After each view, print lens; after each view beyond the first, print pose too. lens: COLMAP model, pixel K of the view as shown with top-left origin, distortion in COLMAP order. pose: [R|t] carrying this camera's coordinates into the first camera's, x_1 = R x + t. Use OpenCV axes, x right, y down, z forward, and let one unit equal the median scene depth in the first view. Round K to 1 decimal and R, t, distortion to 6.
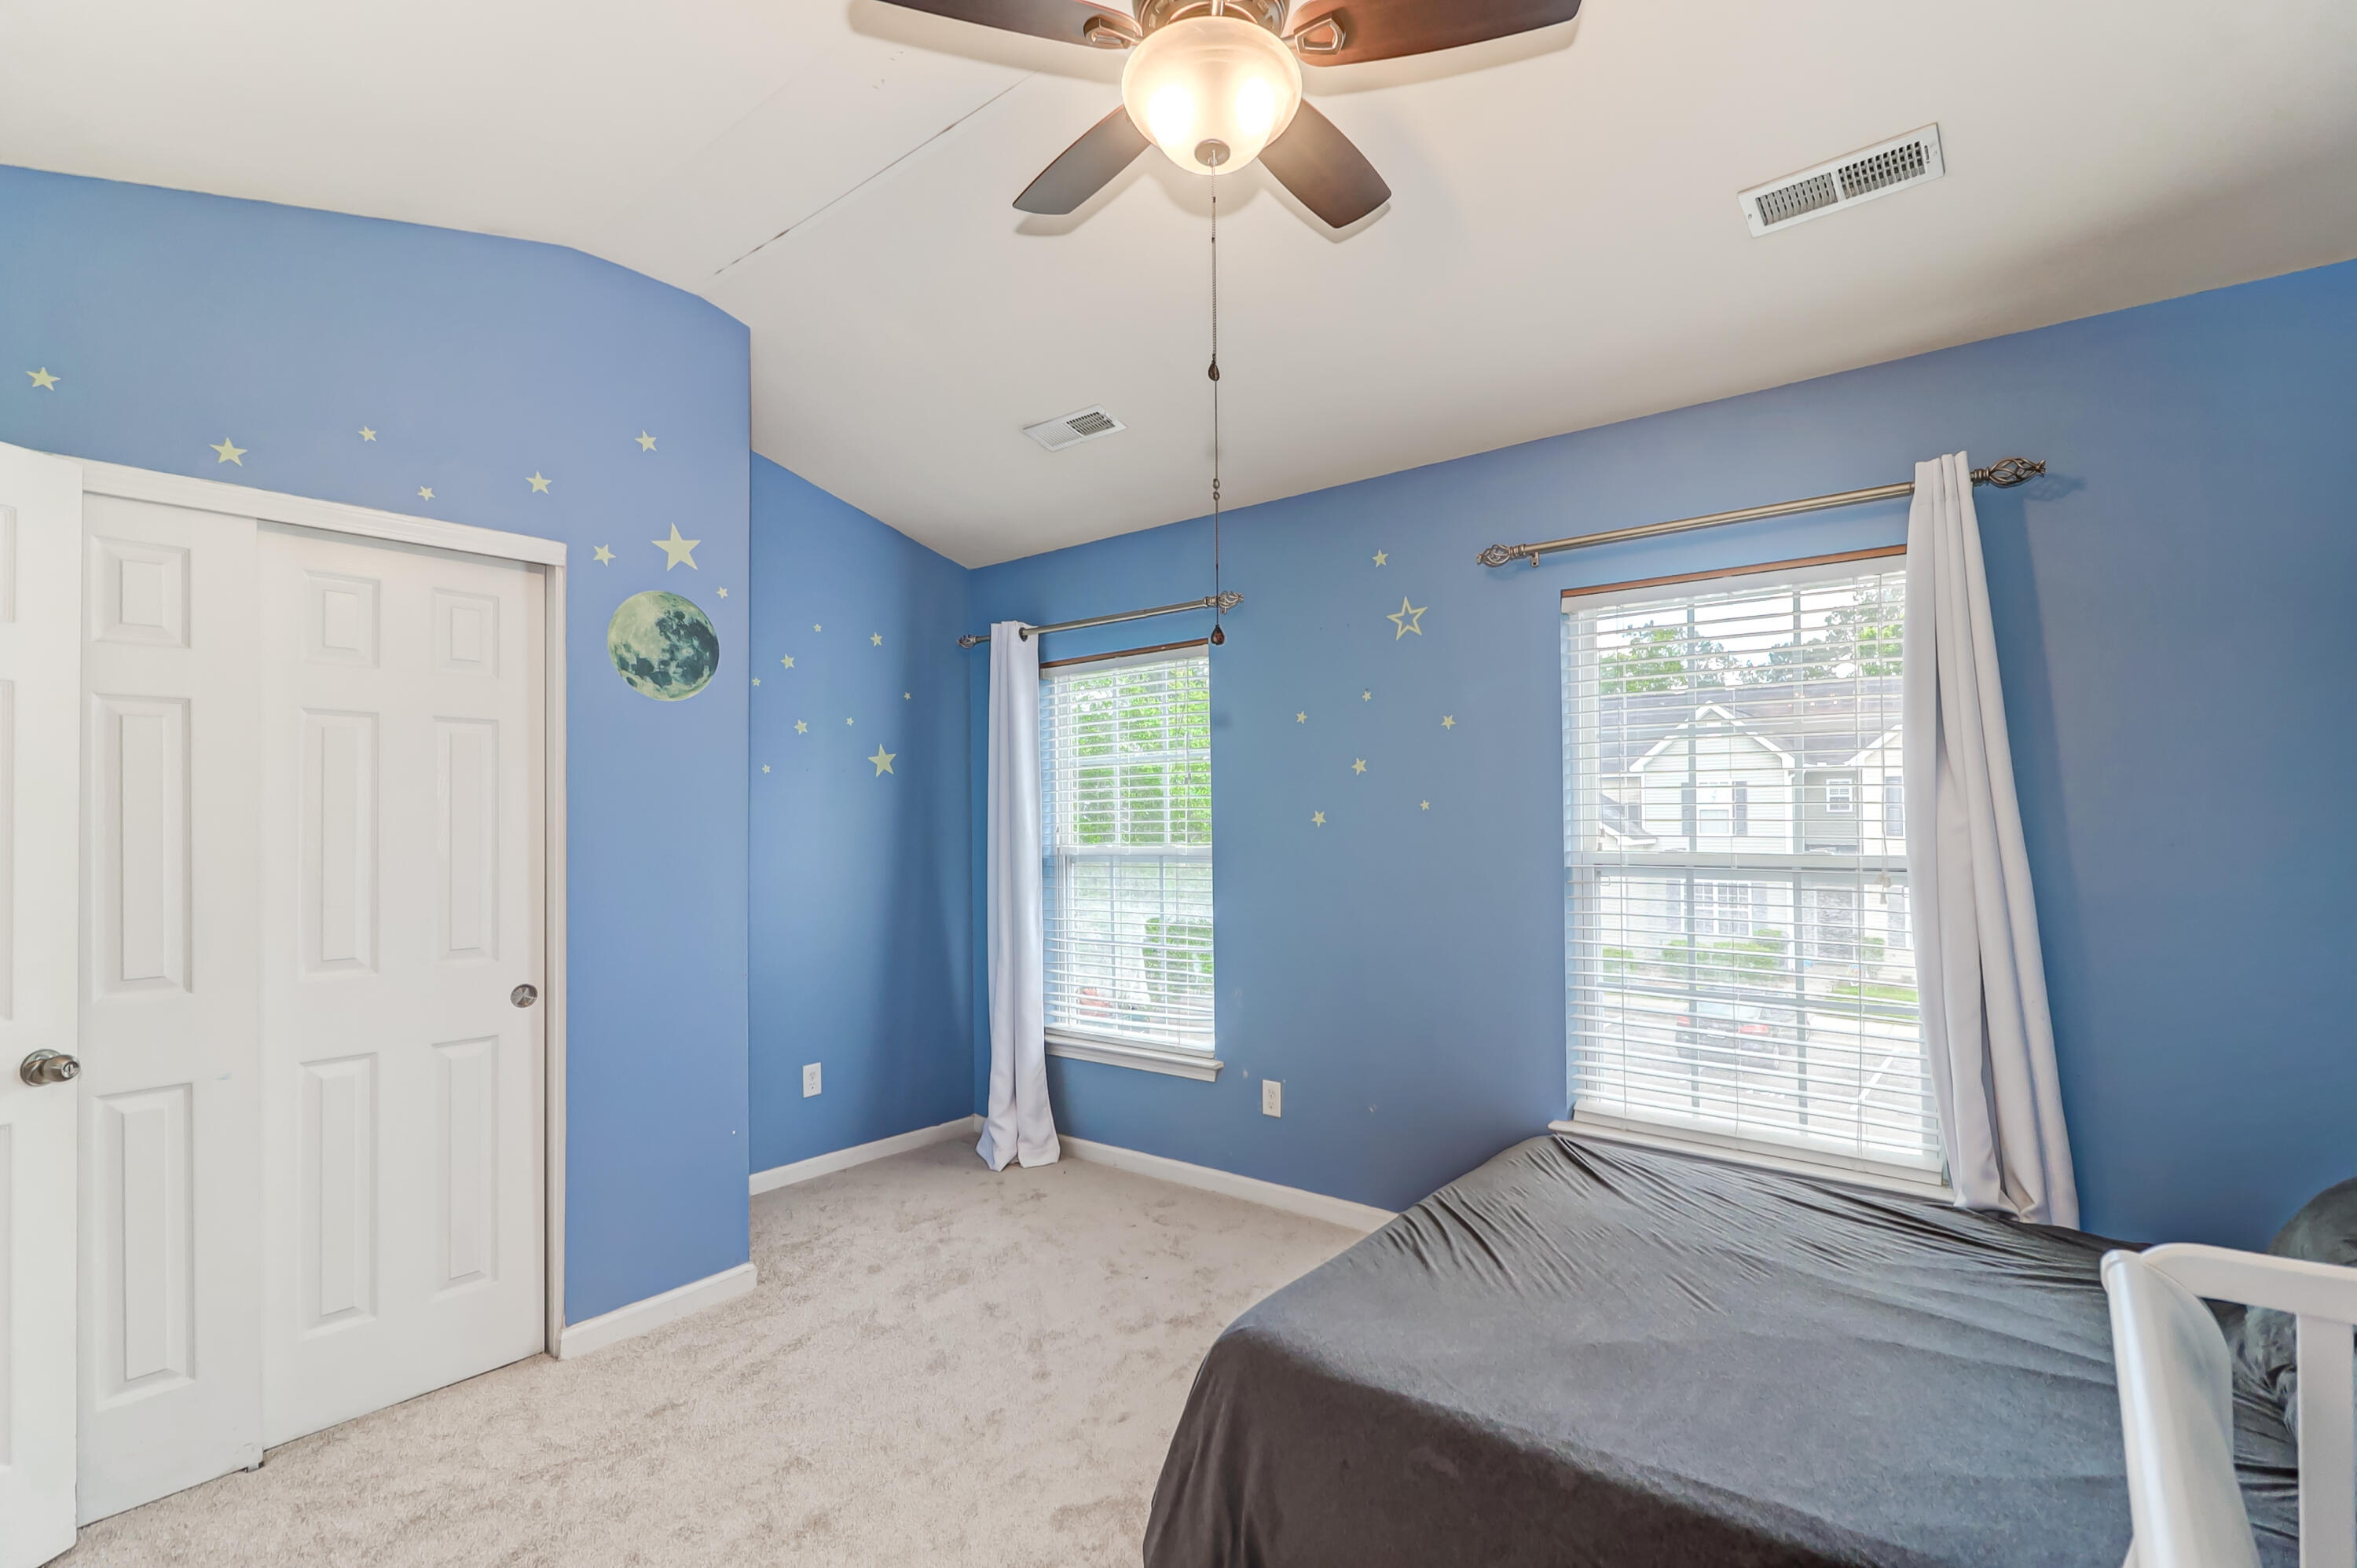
lens RADIAL K [[1083.4, 0, 1194.2], [0, 1083.4, 804.2], [0, 0, 1]] dist [0.011854, -0.004237]
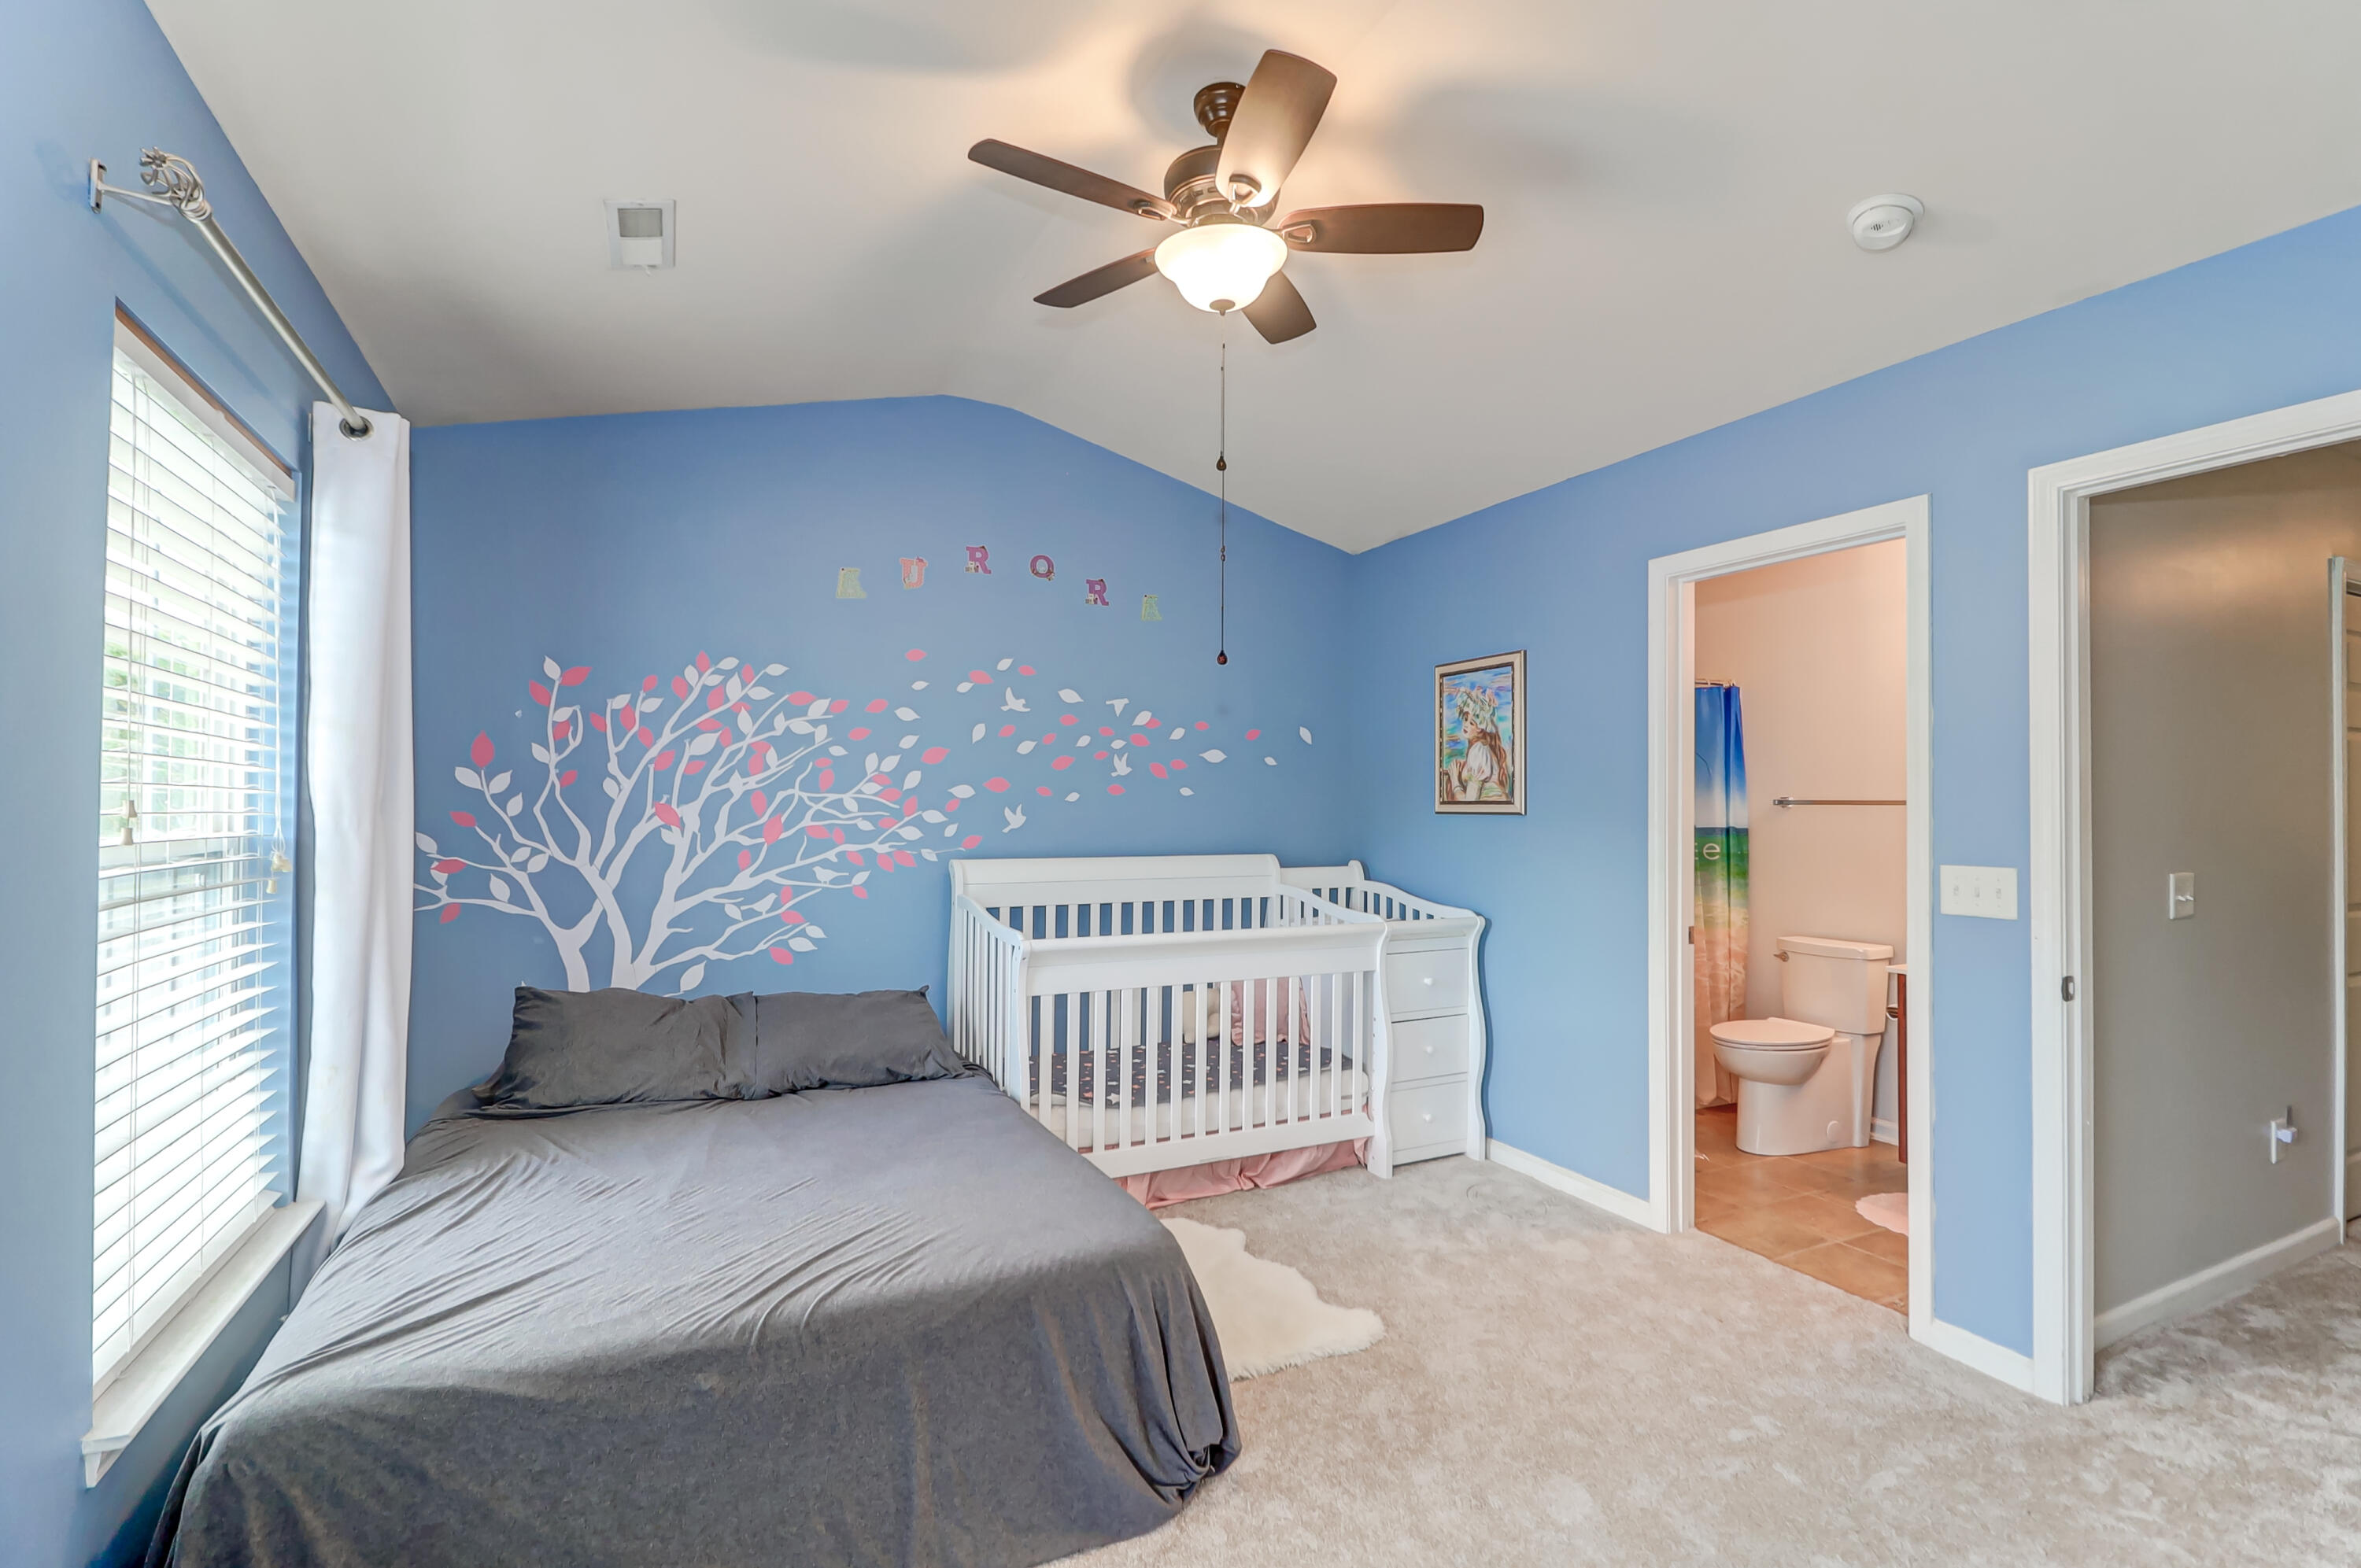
lens RADIAL K [[1085.1, 0, 1206.1], [0, 1085.1, 791.8], [0, 0, 1]] dist [0.011854, -0.004237]
pose [[-0.907242, 0.006699, 0.420555, -0.315347], [-0.002034, 0.999792, -0.020314, 0.030775], [-0.420603, -0.019285, -0.907040, 1.335087]]
